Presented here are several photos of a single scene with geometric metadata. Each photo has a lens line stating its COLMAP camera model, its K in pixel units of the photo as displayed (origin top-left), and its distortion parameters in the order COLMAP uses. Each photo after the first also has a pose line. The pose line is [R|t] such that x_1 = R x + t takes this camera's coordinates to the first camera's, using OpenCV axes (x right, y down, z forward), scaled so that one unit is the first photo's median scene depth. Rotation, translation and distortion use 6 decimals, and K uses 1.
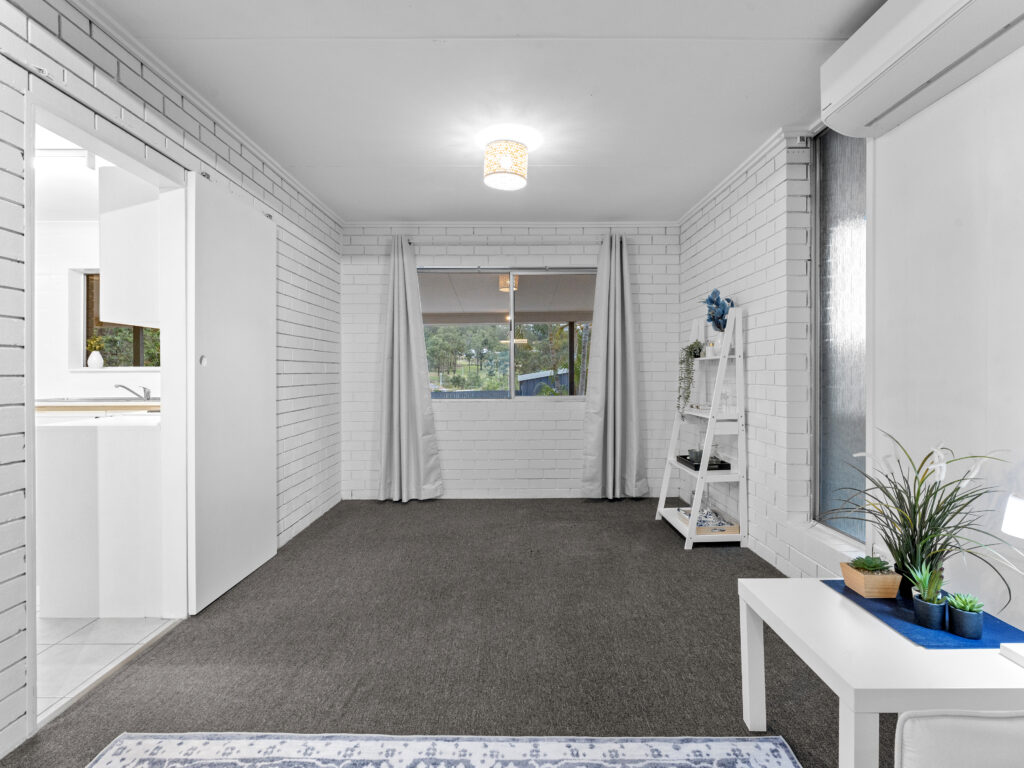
lens RADIAL K [[491.0, 0, 509.2], [0, 491.0, 377.1], [0, 0, 1]] dist [-0.000300, 0.000205]
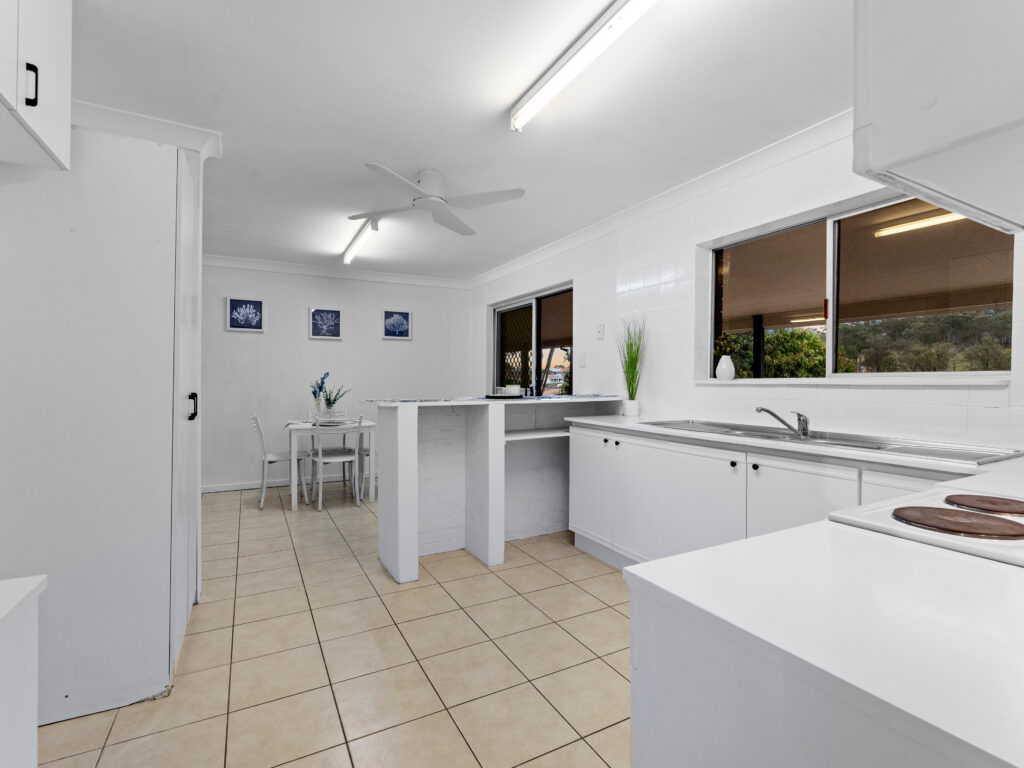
lens RADIAL K [[491.0, 0, 509.2], [0, 491.0, 377.1], [0, 0, 1]] dist [-0.000300, 0.000205]
pose [[0.463487, -0.005804, -0.886085, -0.369579], [-0.016037, 0.999760, -0.014938, -0.006940], [0.885959, 0.021134, 0.463282, 0.408183]]
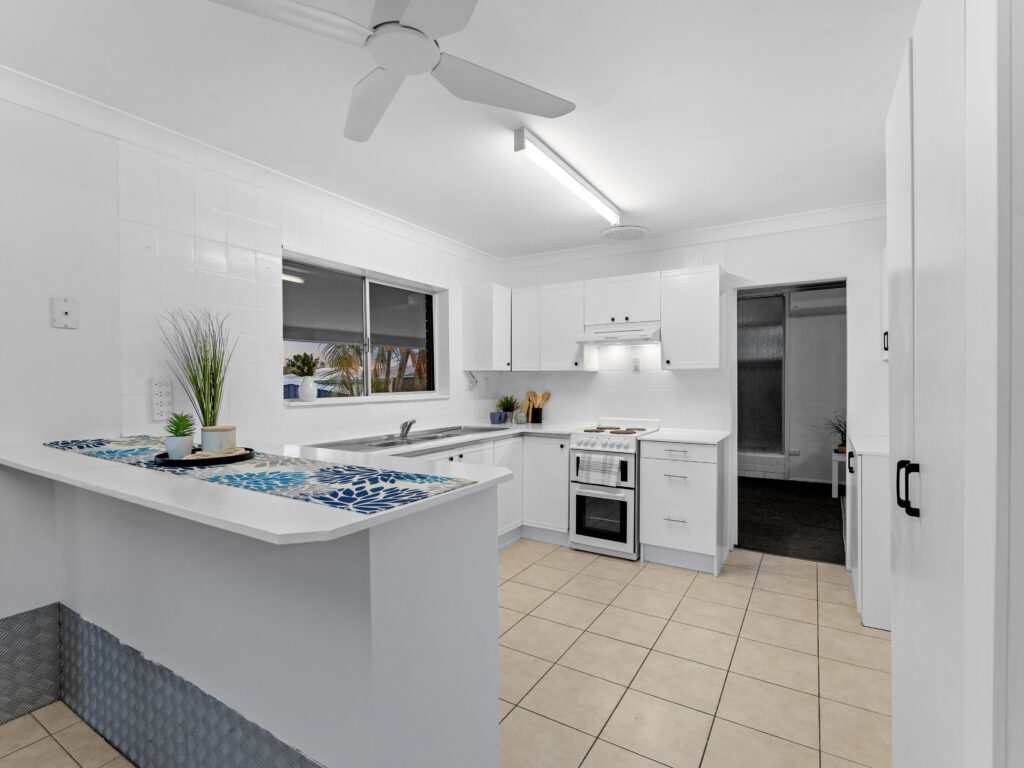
lens RADIAL K [[493.2, 0, 507.5], [0, 493.2, 386.4], [0, 0, 1]] dist [-0.003166, -0.001864]
pose [[0.525663, -0.008955, 0.850646, -1.286238], [0.010849, 0.999934, 0.003822, -0.036975], [-0.850624, 0.007219, 0.525725, 0.400463]]
